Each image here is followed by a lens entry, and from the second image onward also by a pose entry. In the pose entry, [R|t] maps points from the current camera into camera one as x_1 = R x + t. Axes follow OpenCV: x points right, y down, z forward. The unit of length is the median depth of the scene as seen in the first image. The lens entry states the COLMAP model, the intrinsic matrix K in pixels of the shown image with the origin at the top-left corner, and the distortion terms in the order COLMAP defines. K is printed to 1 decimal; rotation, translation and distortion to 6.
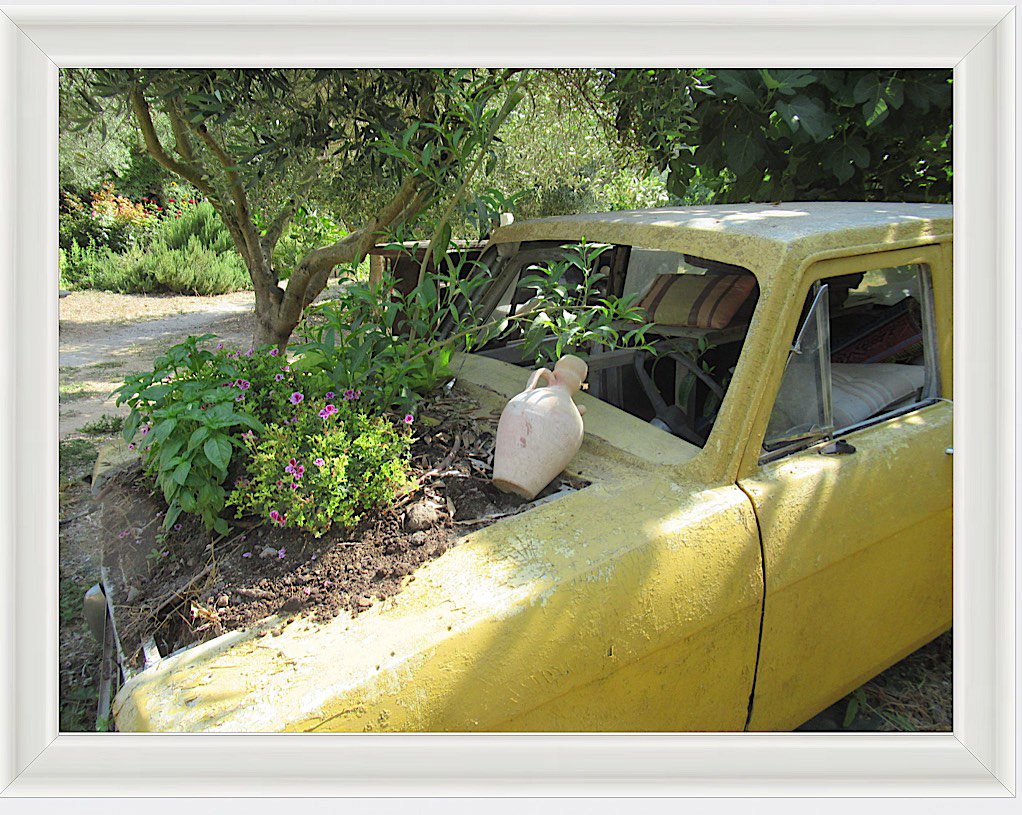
lens RADIAL K [[737.9, 0, 509.5], [0, 737.9, 407.3], [0, 0, 1]] dist [0.038518, 0.001708]
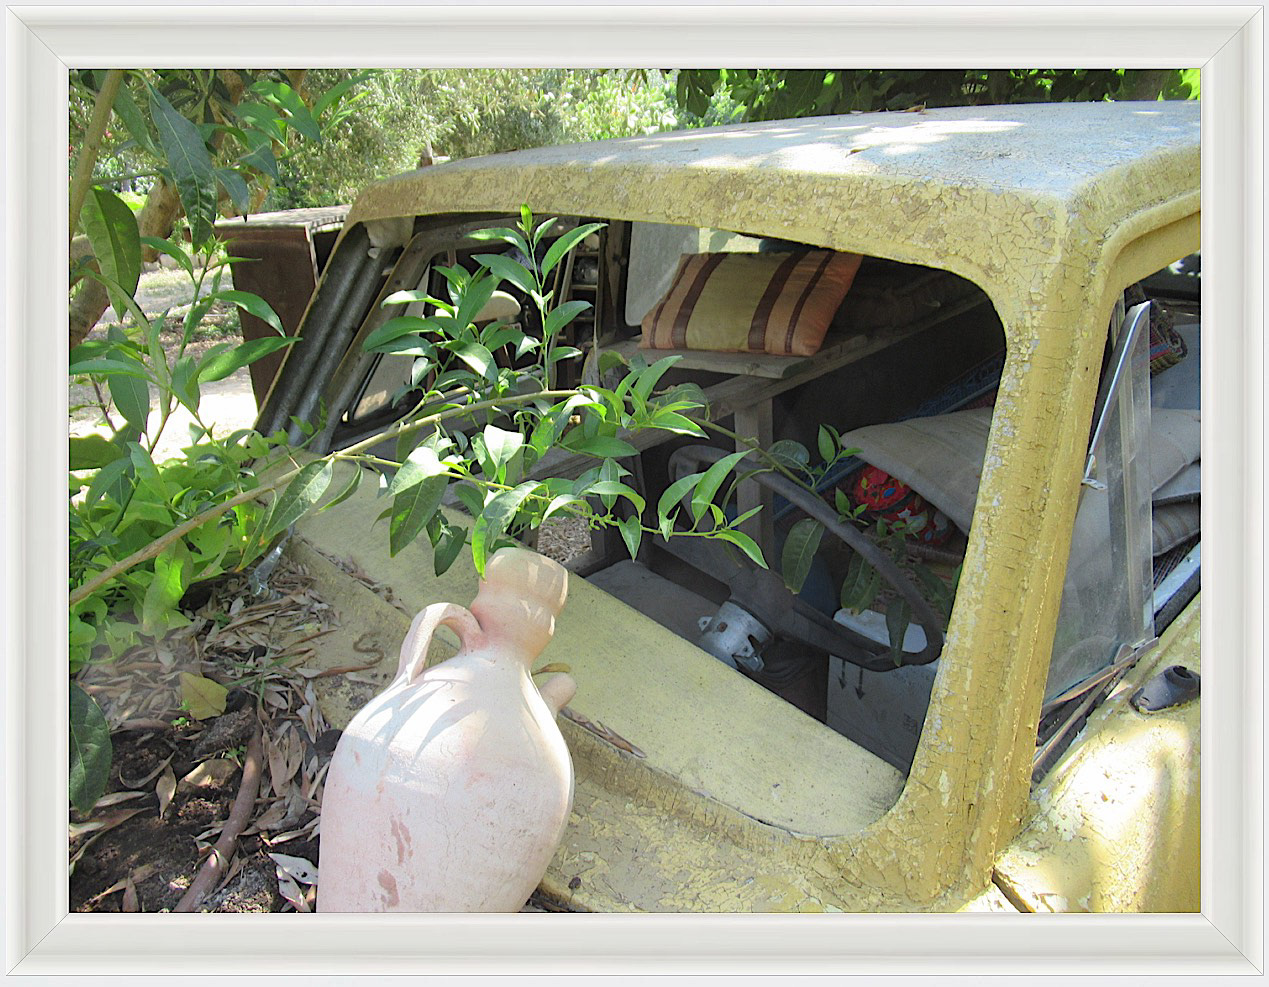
lens RADIAL K [[857.1, 0, 636.7], [0, 857.1, 494.5], [0, 0, 1]] dist [0.007329, 0.000175]
pose [[0.982684, -0.111700, 0.147833, 0.073849], [0.092818, 0.987291, 0.129000, -0.133471], [-0.160364, -0.113045, 0.980563, 0.526923]]
